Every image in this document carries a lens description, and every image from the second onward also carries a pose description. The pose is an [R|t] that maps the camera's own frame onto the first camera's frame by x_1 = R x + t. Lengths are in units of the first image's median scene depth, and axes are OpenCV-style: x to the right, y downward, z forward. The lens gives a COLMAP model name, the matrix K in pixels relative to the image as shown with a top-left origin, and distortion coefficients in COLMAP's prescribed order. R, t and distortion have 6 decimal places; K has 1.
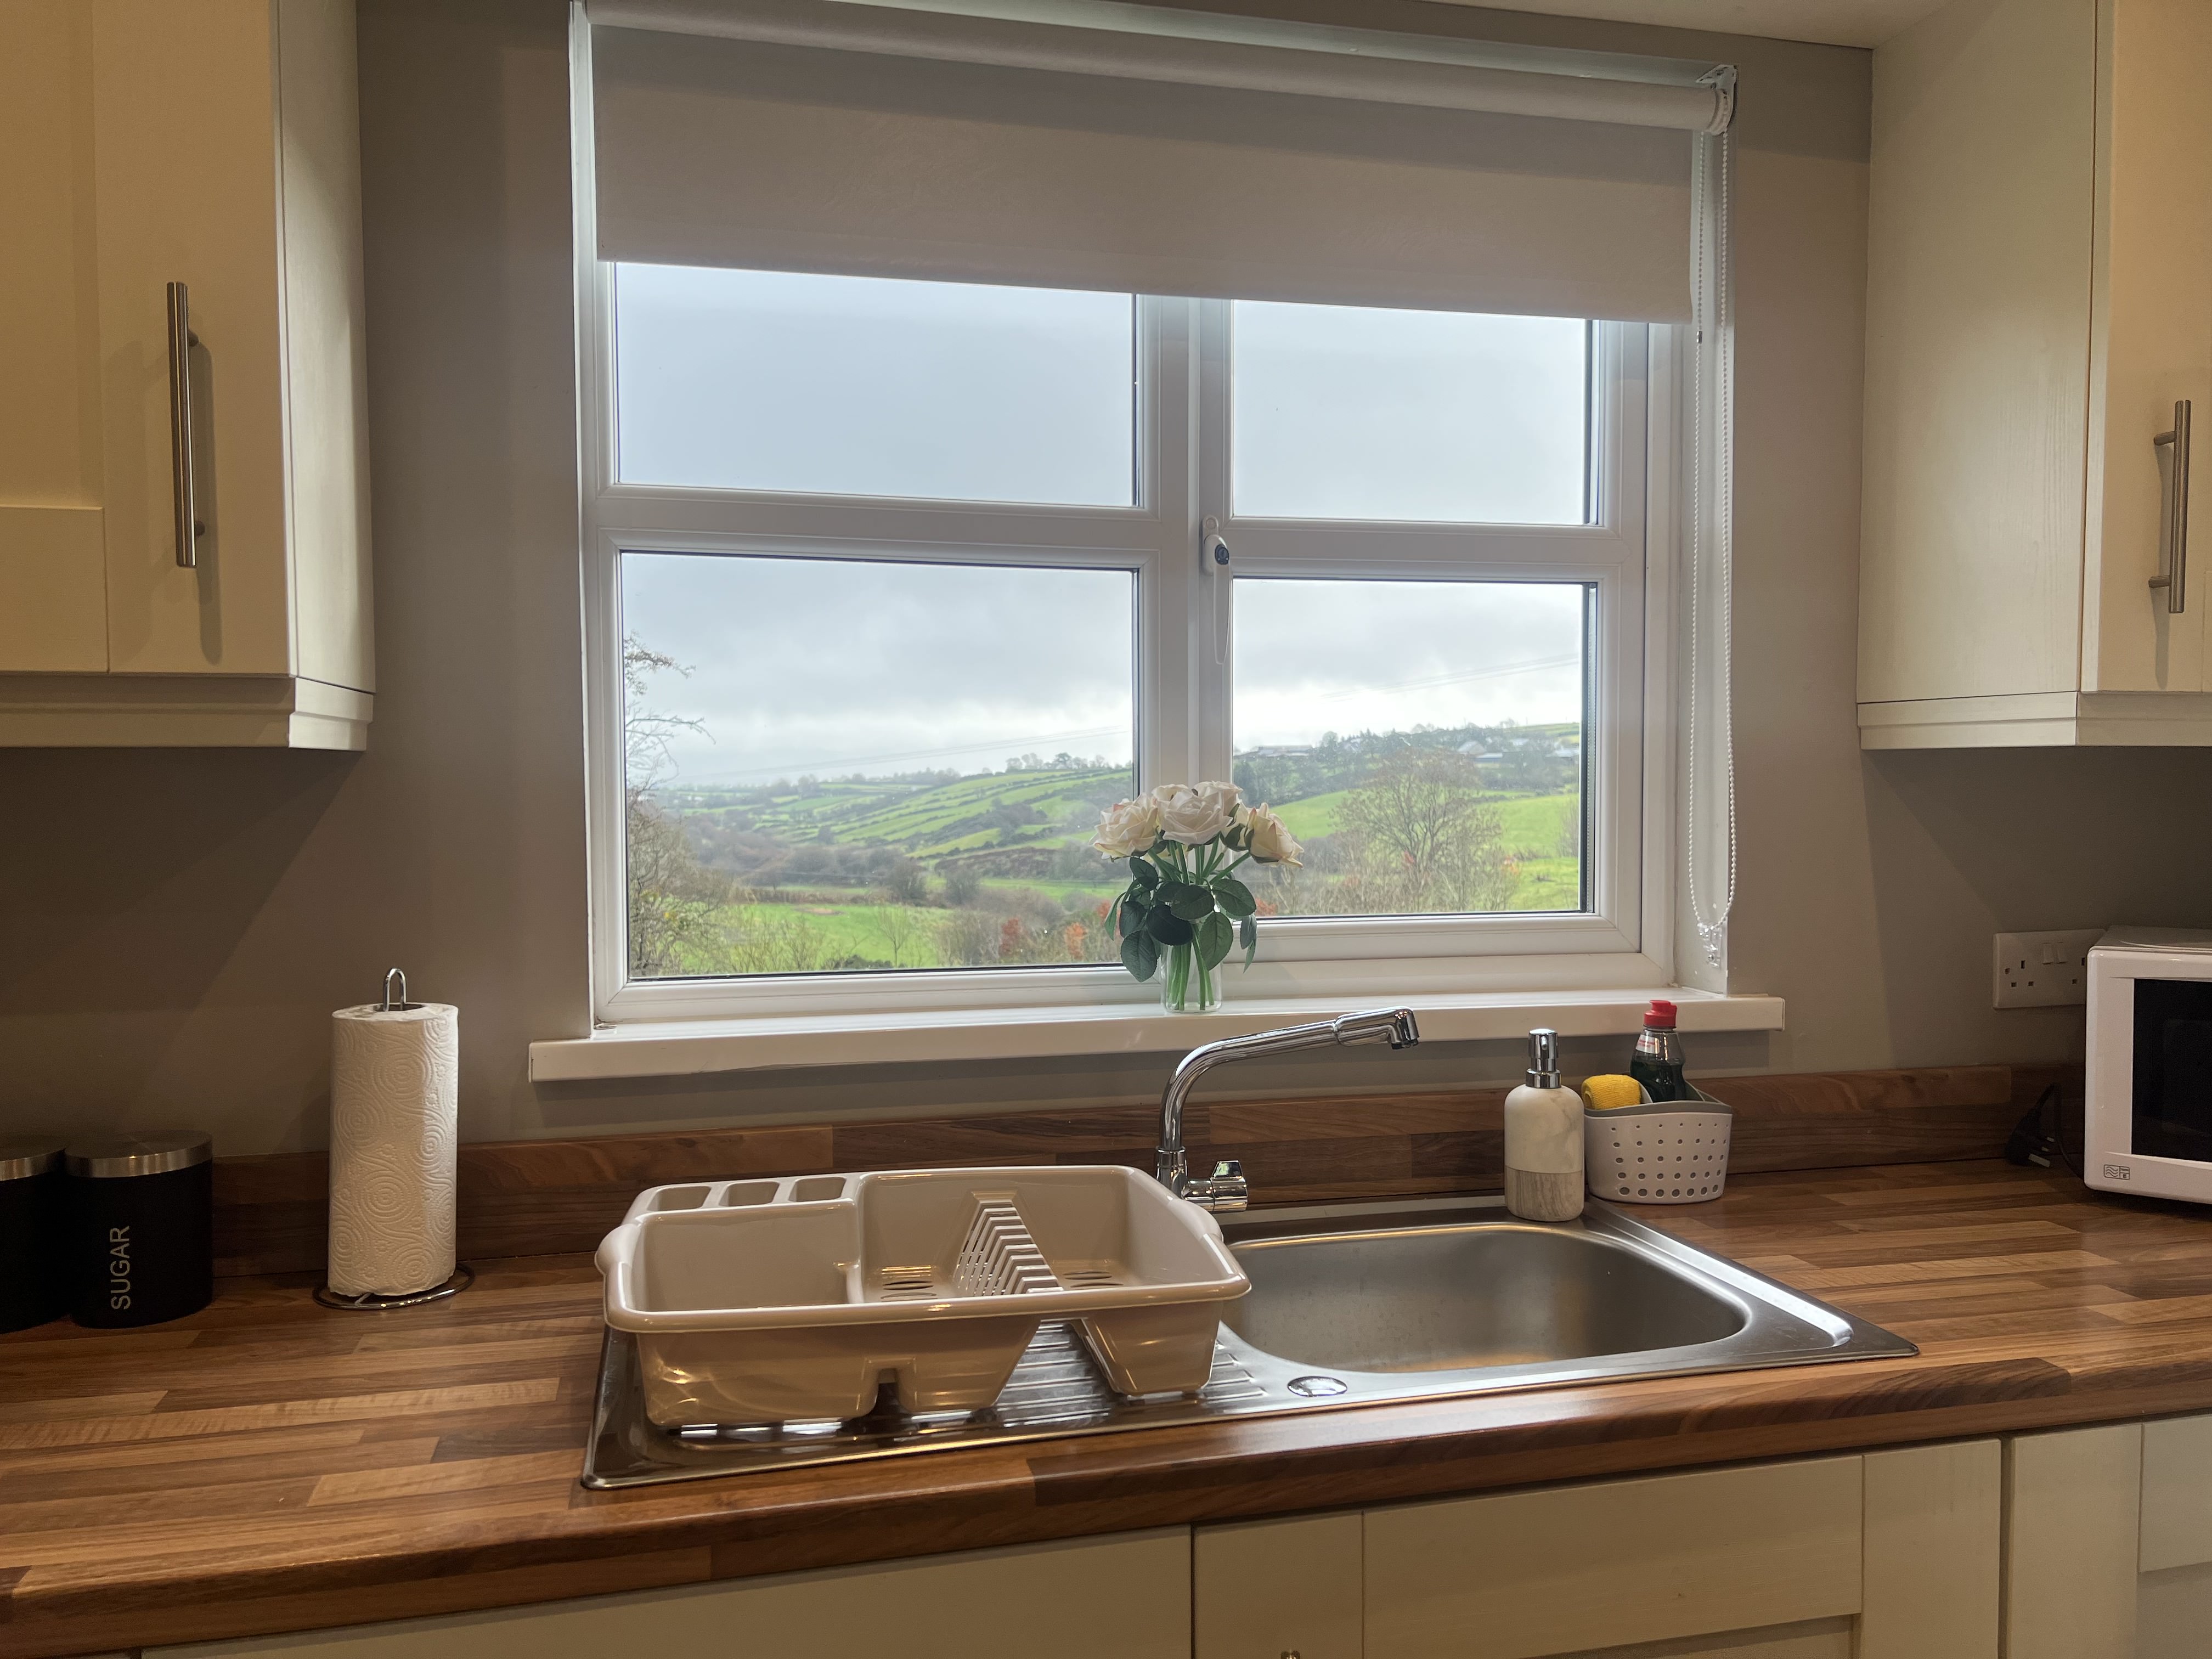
lens RADIAL K [[1663.5, 0, 1103.6], [0, 1663.5, 831.9], [0, 0, 1]] dist [0.007354, 0.001986]
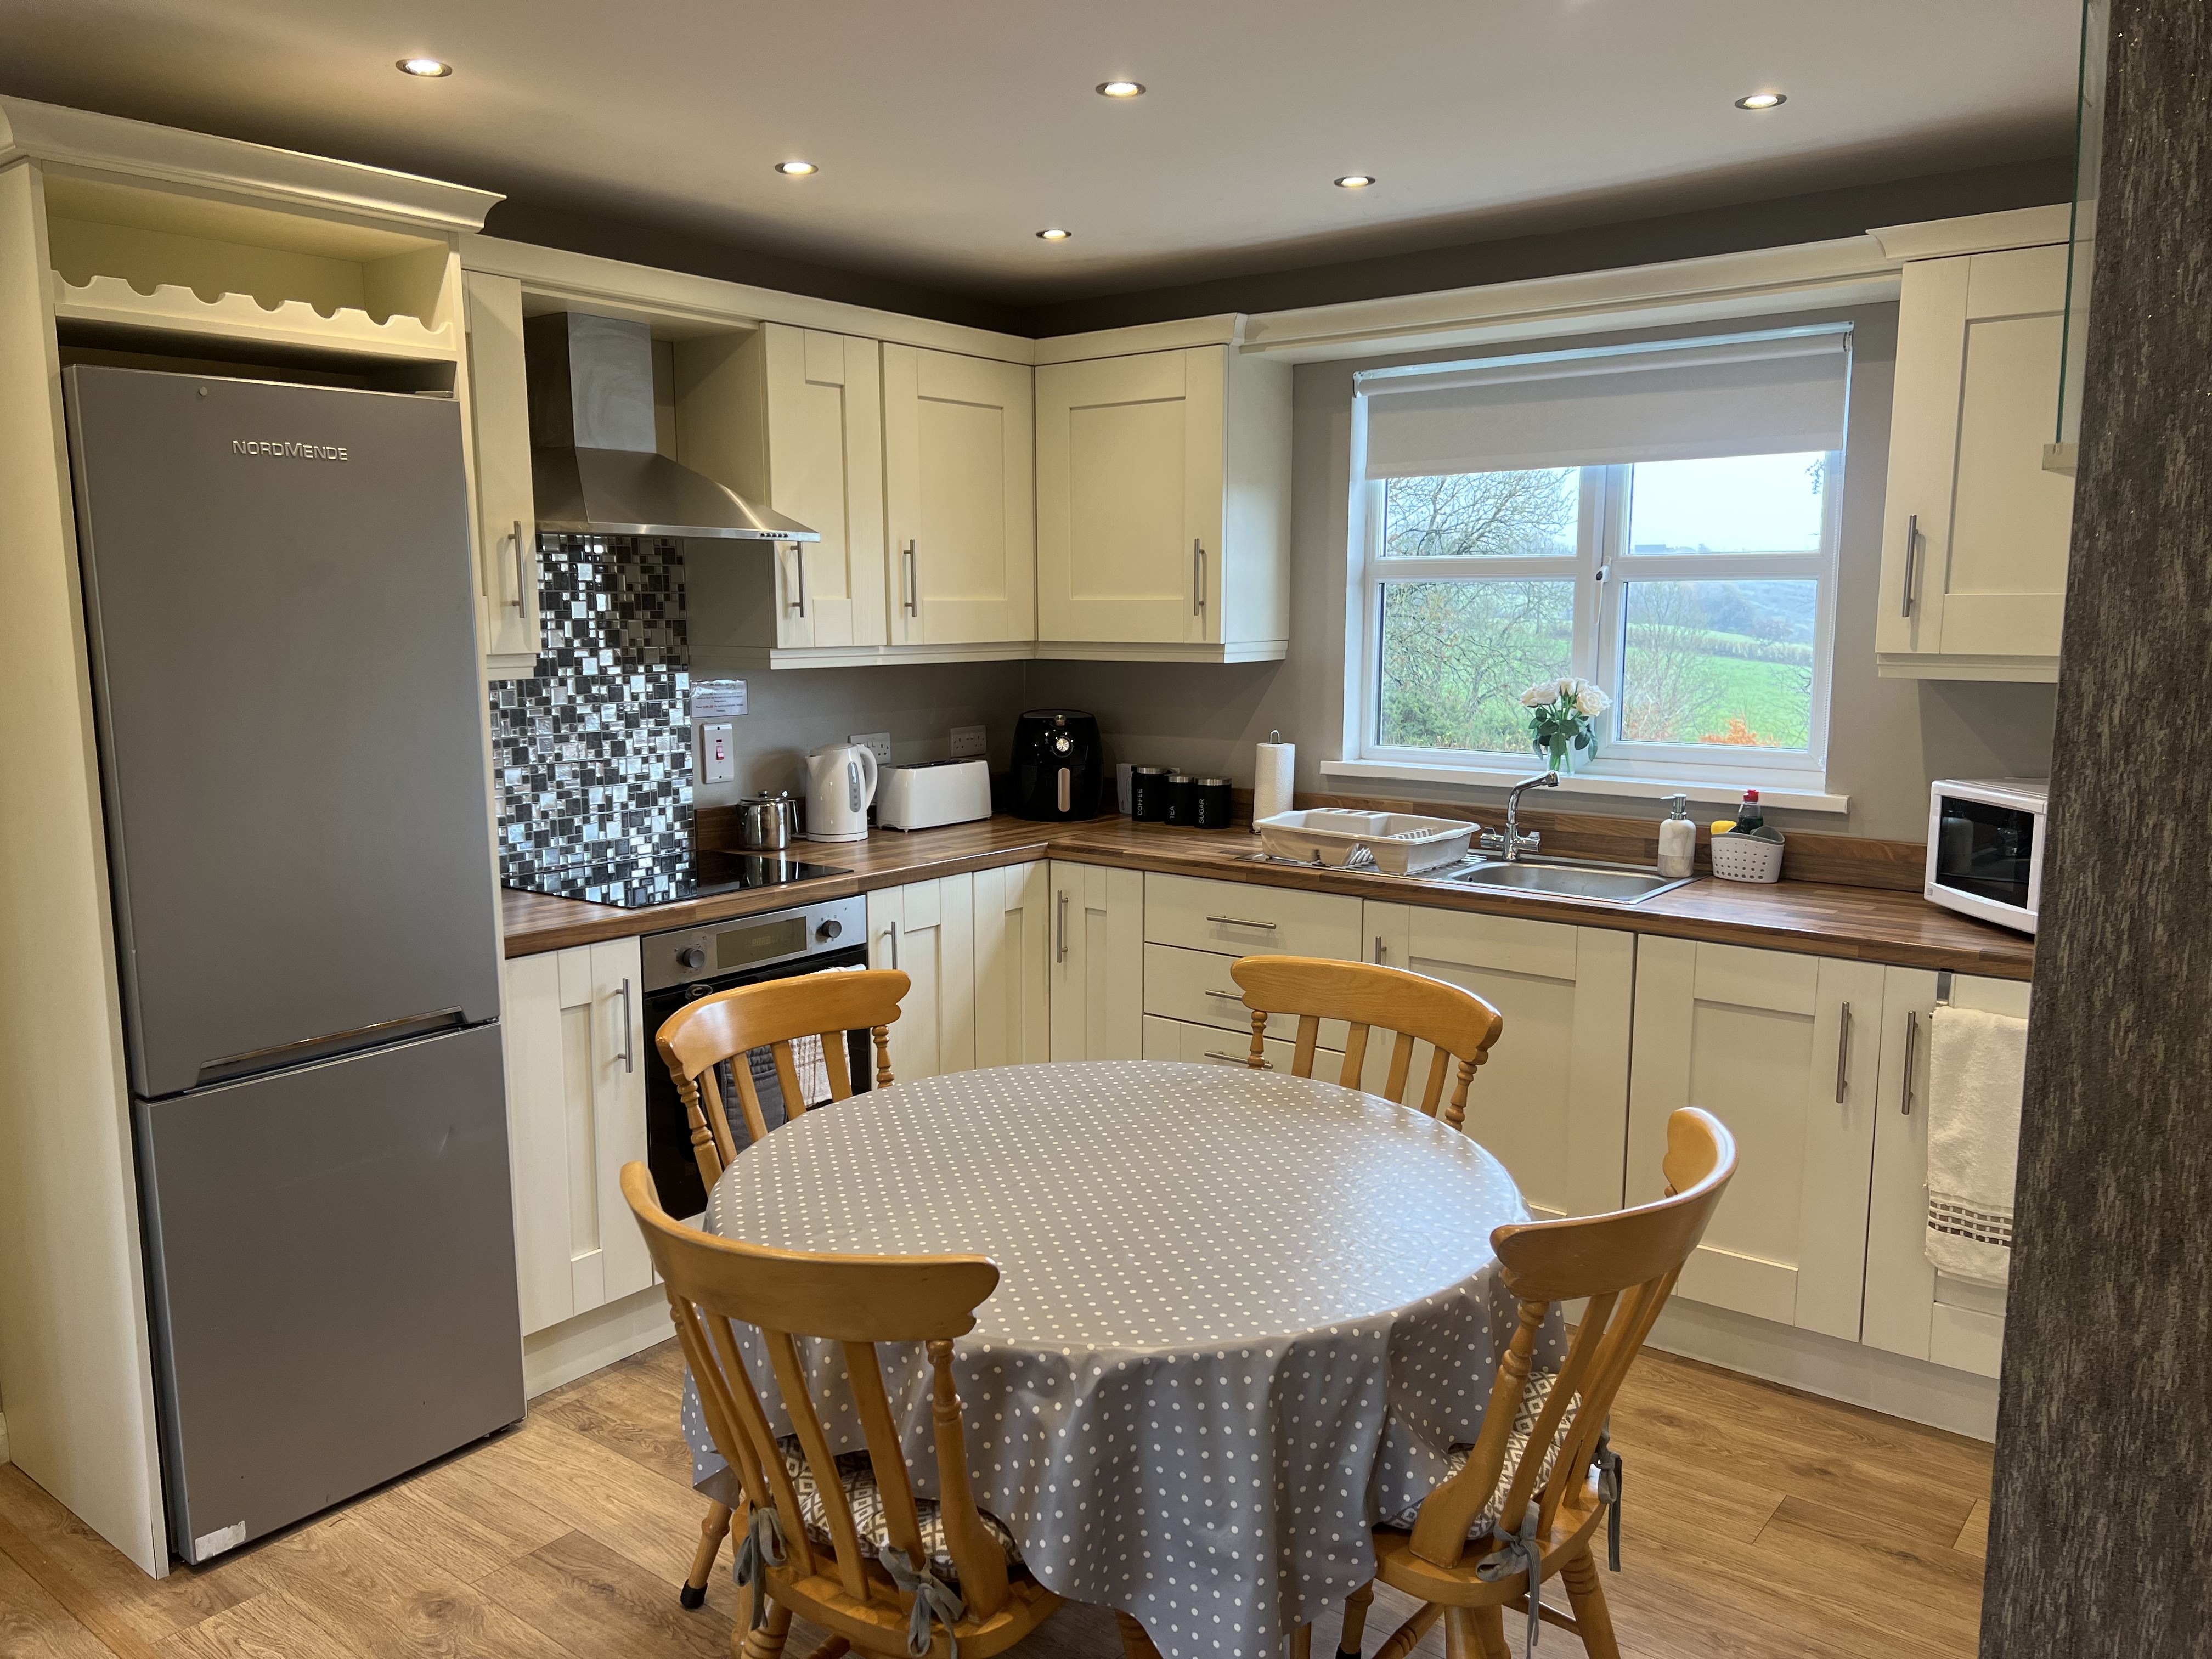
lens RADIAL K [[1663.5, 0, 1105.3], [0, 1663.5, 834.3], [0, 0, 1]] dist [0.007354, 0.001986]
pose [[0.619800, 0.109195, -0.777126, 1.617799], [-0.028405, 0.992745, 0.116838, -0.072782], [0.784246, -0.050342, 0.618405, -1.055471]]
